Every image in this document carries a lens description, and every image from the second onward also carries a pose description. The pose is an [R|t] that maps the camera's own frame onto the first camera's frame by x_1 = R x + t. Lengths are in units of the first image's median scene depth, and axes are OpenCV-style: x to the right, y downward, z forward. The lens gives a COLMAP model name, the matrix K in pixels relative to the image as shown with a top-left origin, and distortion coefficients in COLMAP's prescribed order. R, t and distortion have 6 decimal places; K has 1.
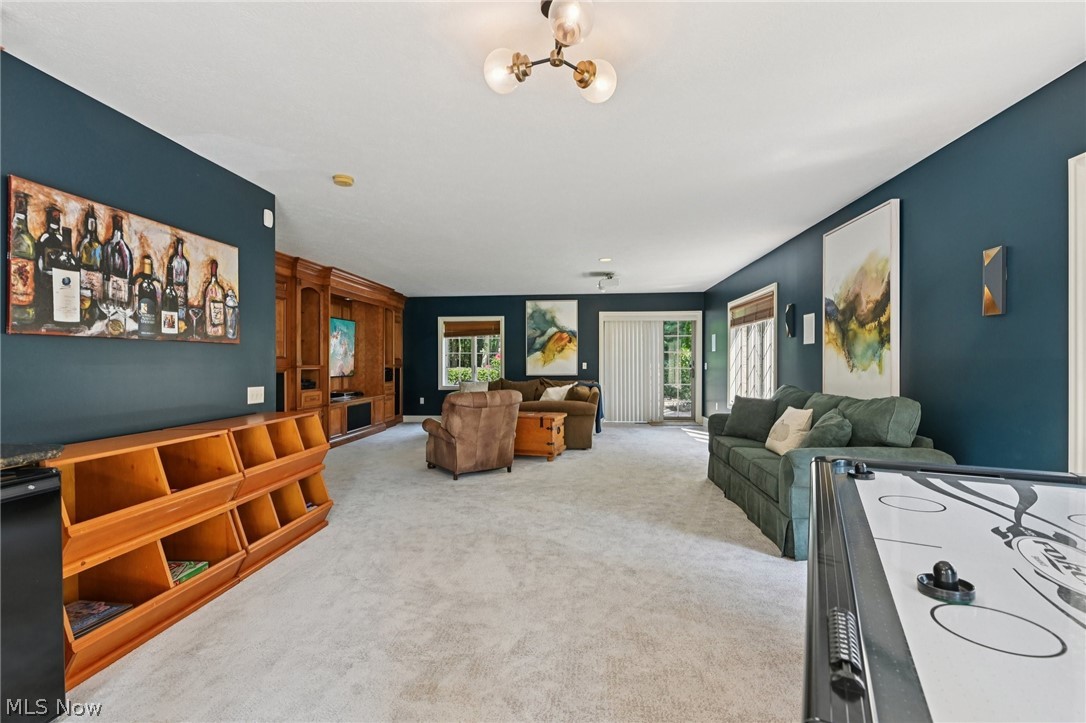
lens RADIAL K [[490.1, 0, 543.0], [0, 490.1, 361.5], [0, 0, 1]] dist [-0.003536, -0.001407]
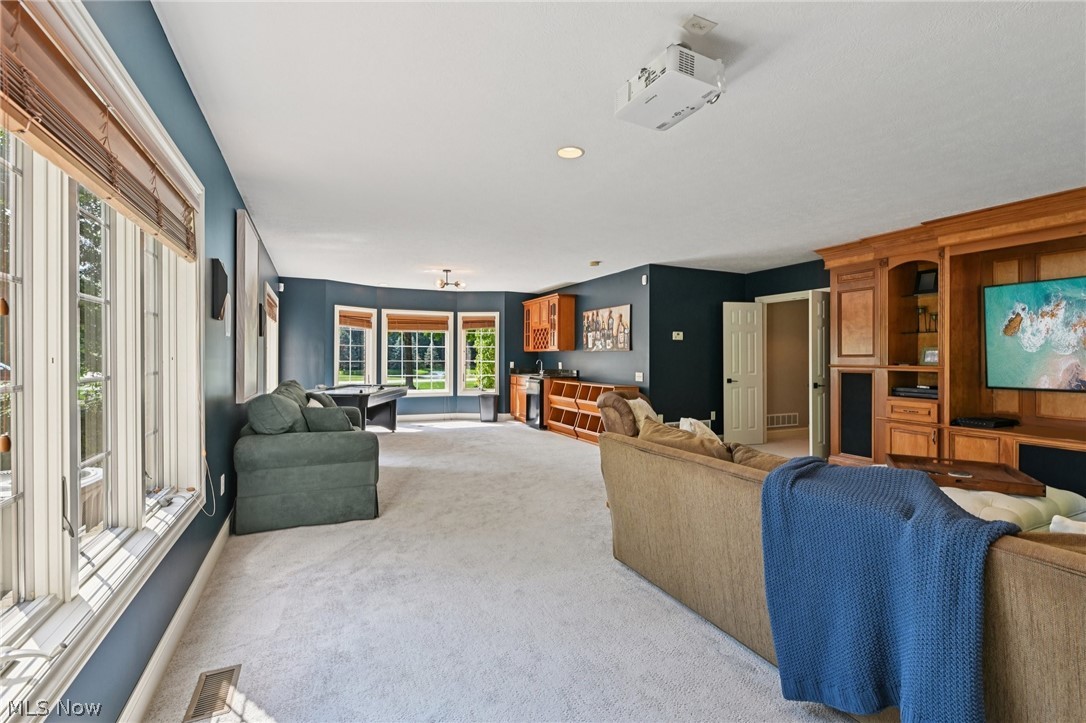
lens RADIAL K [[490.1, 0, 542.7], [0, 490.1, 358.7], [0, 0, 1]] dist [-0.003536, -0.001407]
pose [[-0.863811, 0.002649, -0.503808, 0.922632], [-0.000224, 0.999984, 0.005642, -0.016550], [0.503815, 0.004986, -0.863797, 3.250069]]
